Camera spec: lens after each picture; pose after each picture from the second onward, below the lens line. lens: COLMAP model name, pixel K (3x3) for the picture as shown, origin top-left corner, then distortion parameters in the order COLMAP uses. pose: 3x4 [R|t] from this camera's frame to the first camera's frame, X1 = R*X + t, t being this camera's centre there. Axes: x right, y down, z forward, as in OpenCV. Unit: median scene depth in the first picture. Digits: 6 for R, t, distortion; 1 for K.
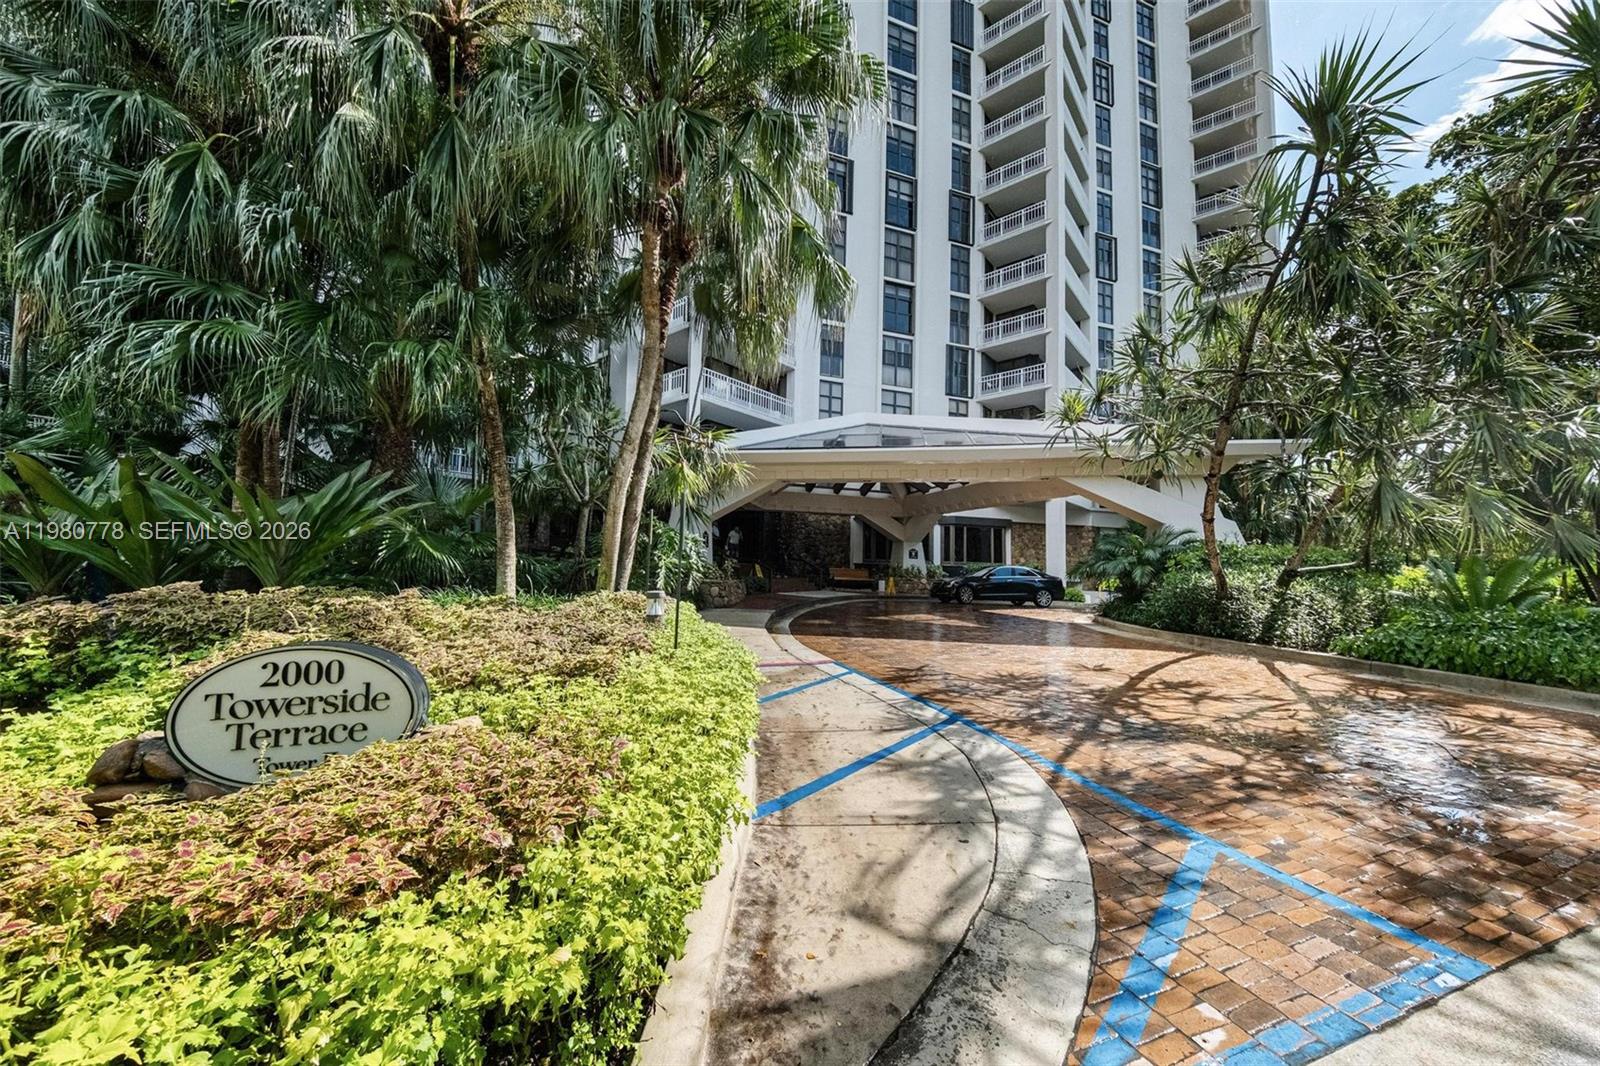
lens RADIAL K [[522.3, 0, 800.0], [0, 522.3, 533.0], [0, 0, 1]] dist [0.000128, -0.006456]
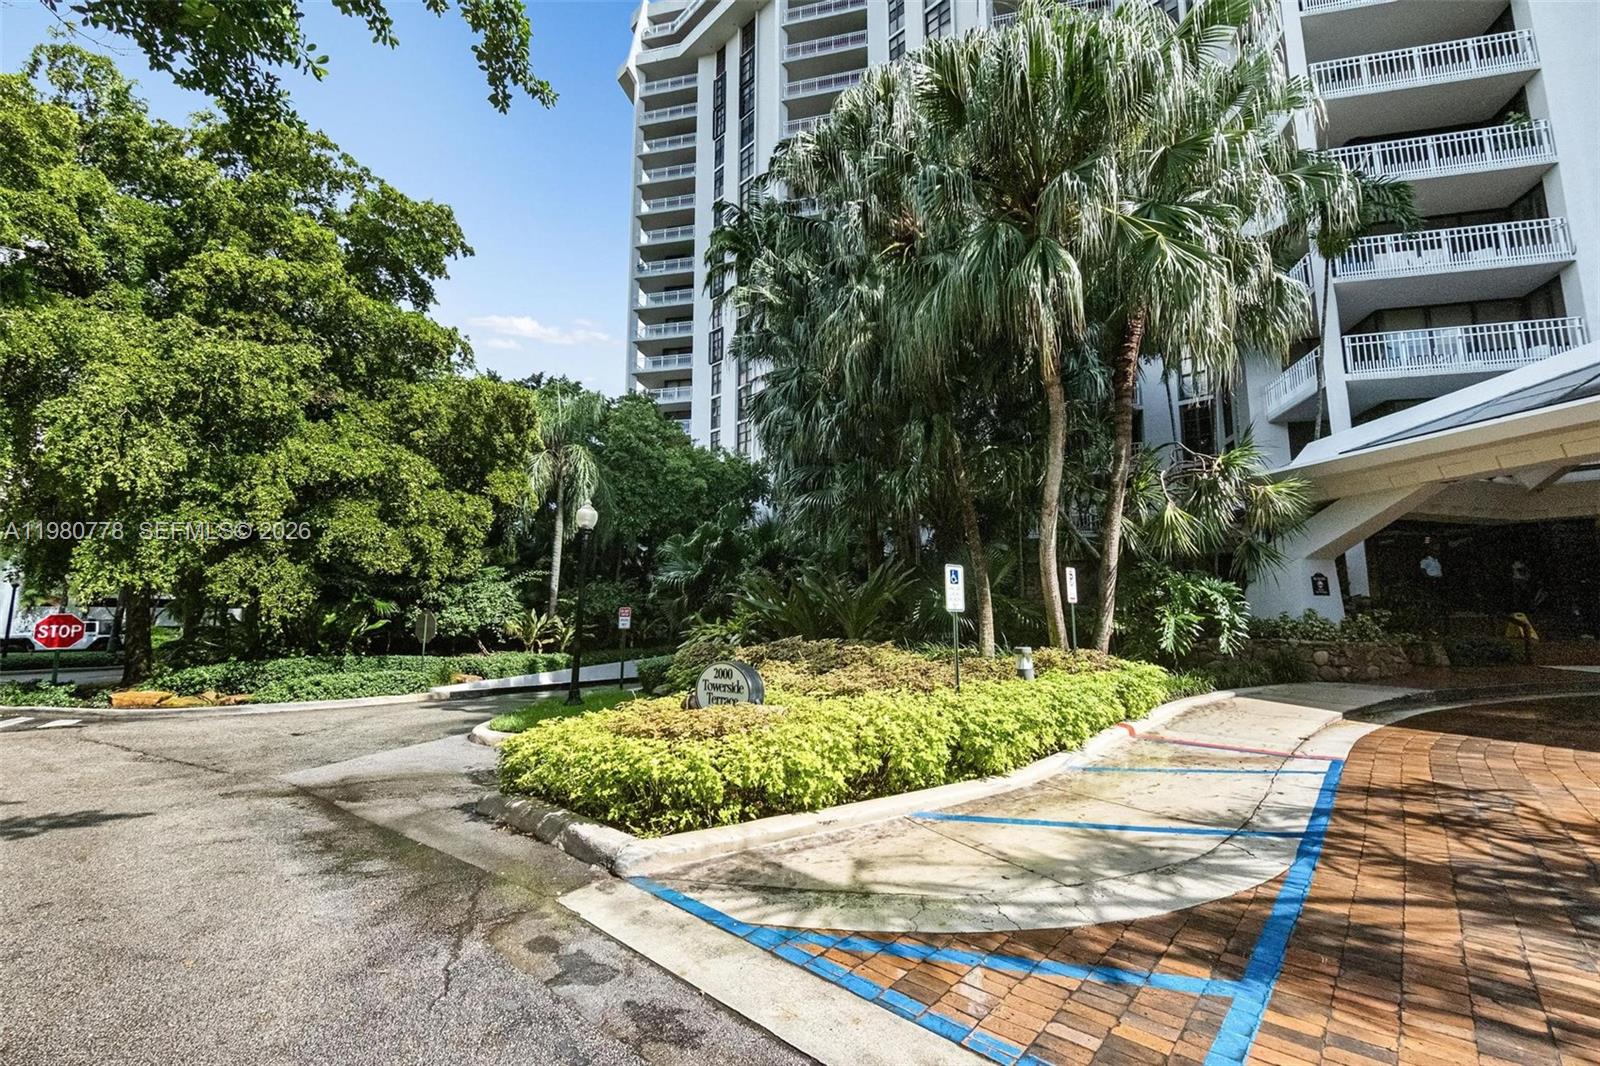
lens RADIAL K [[553.5, 0, 800.0], [0, 553.5, 533.0], [0, 0, 1]] dist [-0.001111, -0.004330]
pose [[0.504503, -0.153642, -0.849630, 1.018961], [0.065249, 0.988010, -0.139922, 0.018690], [0.860941, 0.015153, 0.508479, 0.041104]]
